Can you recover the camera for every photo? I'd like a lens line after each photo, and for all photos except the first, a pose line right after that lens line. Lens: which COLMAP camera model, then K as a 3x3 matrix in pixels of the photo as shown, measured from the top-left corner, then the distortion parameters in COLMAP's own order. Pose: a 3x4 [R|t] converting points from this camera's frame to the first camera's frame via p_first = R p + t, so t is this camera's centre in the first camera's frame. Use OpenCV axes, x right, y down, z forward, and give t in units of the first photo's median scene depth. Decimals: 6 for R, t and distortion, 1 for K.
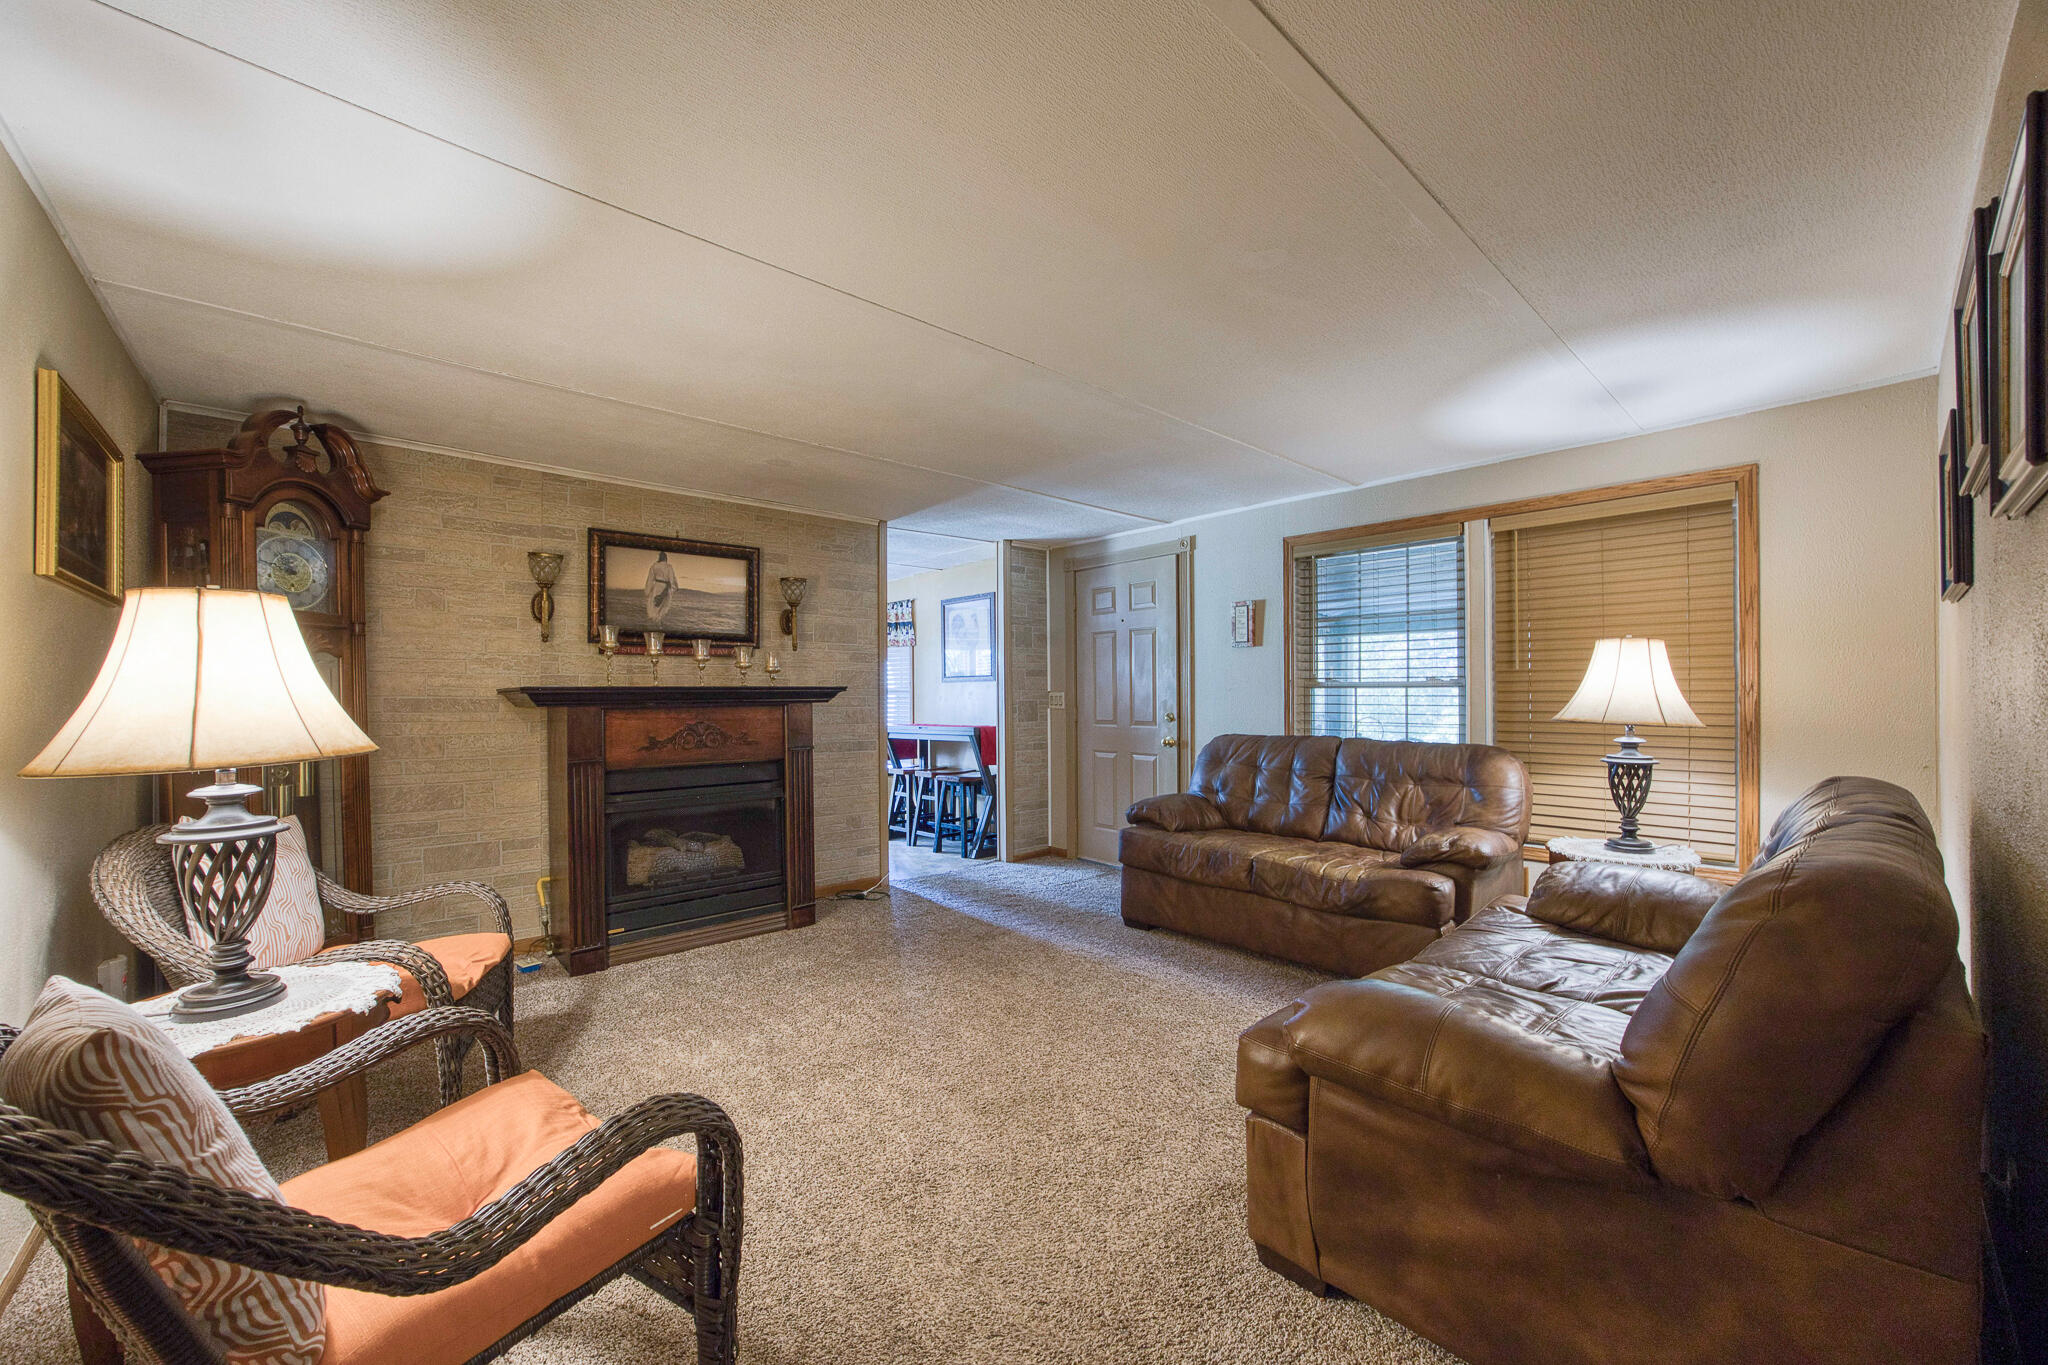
lens RADIAL K [[817.5, 0, 1025.5], [0, 817.5, 686.9], [0, 0, 1]] dist [0.000843, 0.000715]
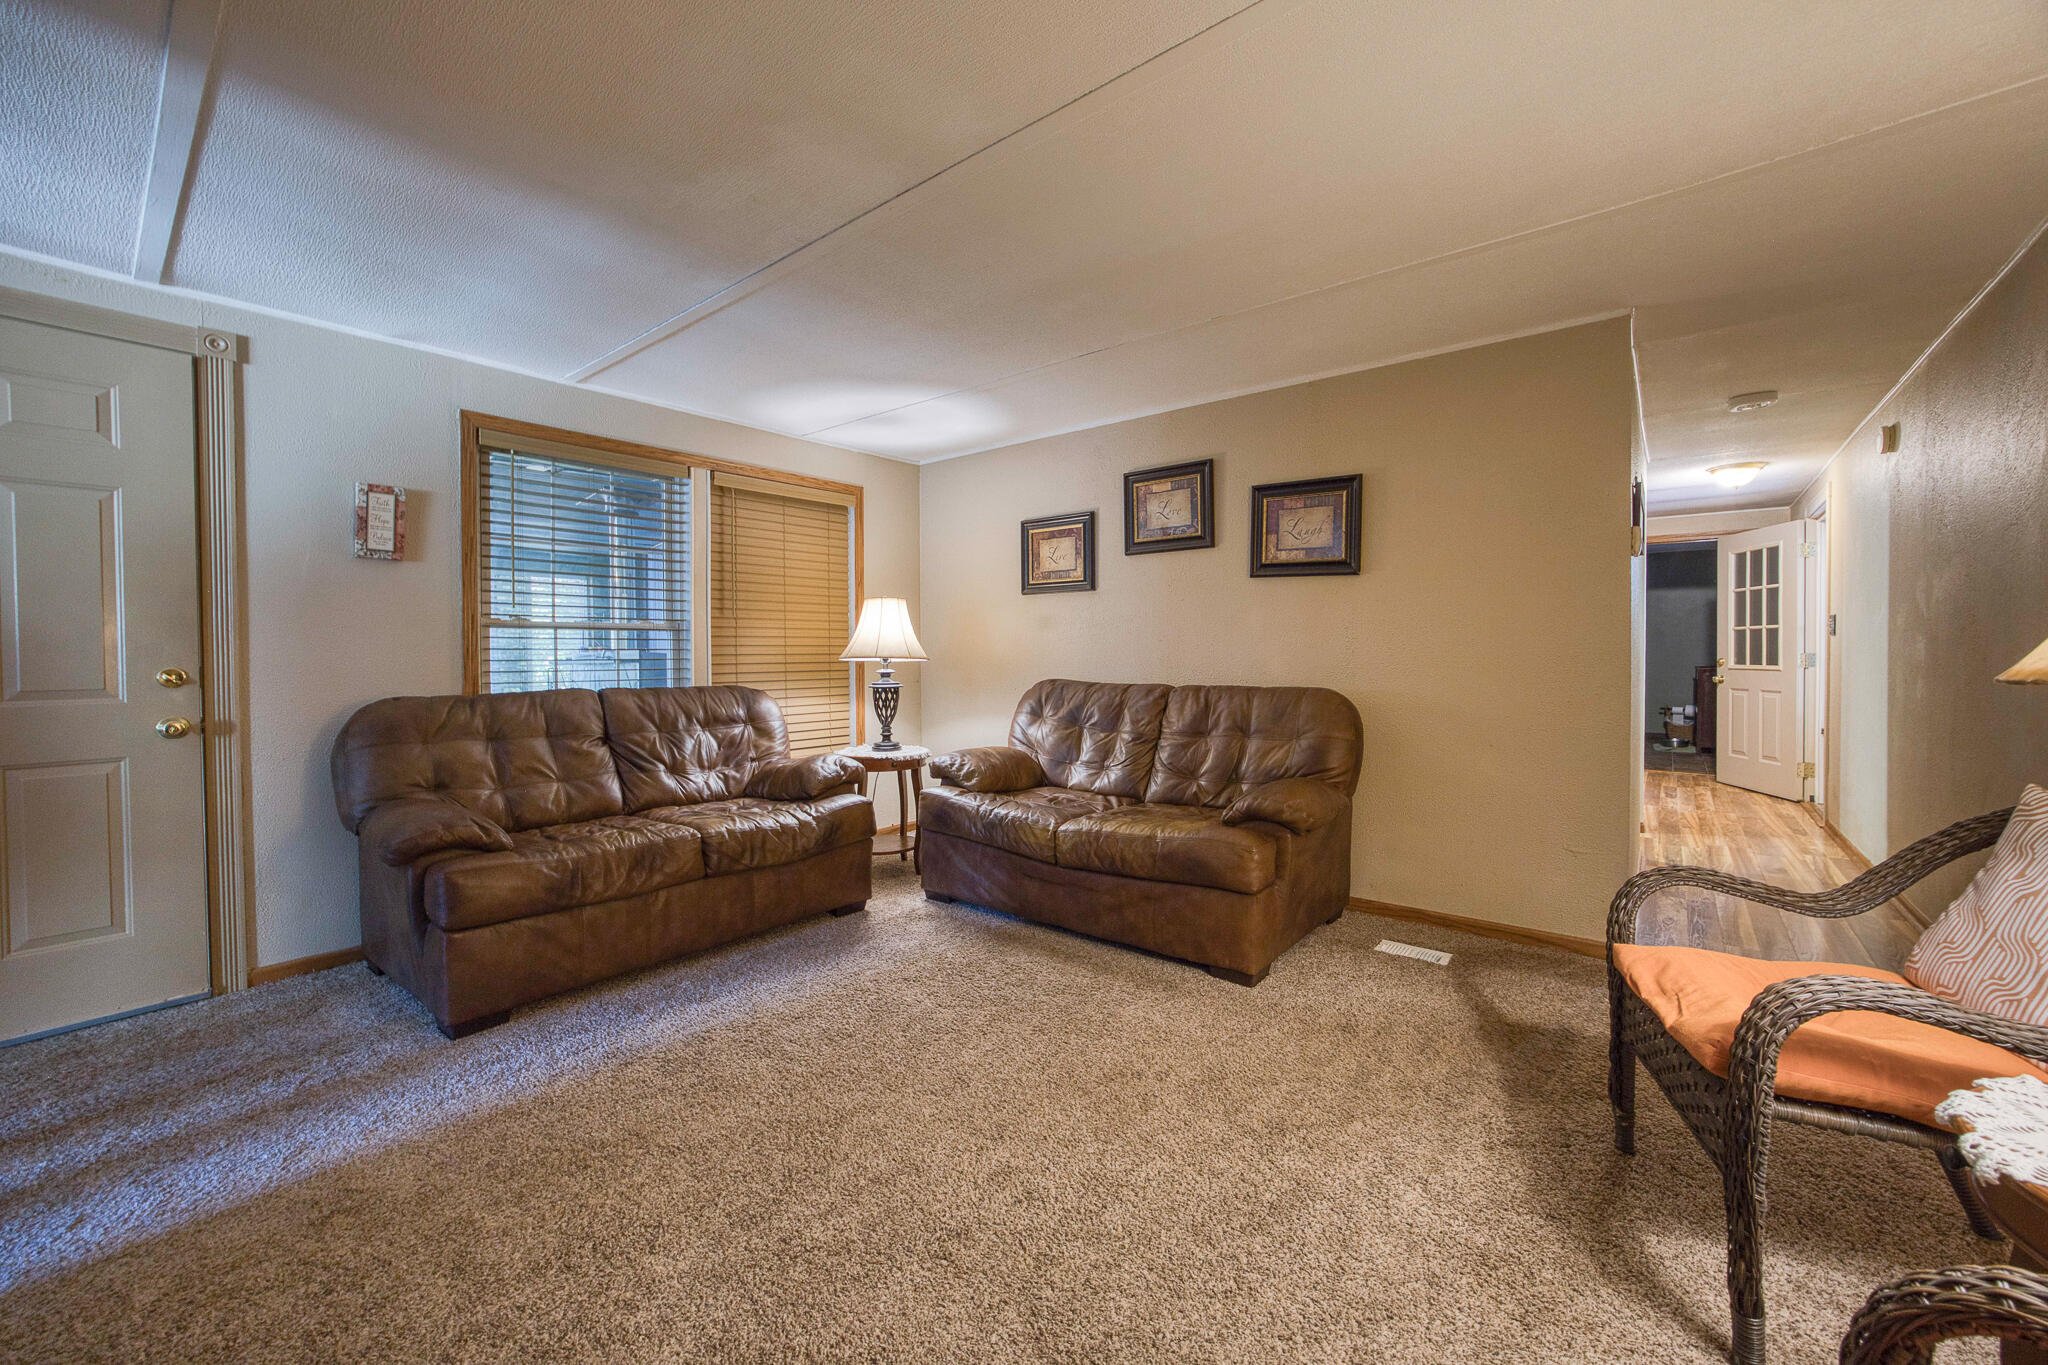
lens RADIAL K [[817.5, 0, 1025.4], [0, 817.5, 669.0], [0, 0, 1]] dist [0.000843, 0.000715]
pose [[-0.145495, -0.019669, 0.989163, -0.518913], [-0.003619, 0.999806, 0.019348, 0.026096], [-0.989352, -0.000765, -0.145538, 0.738621]]
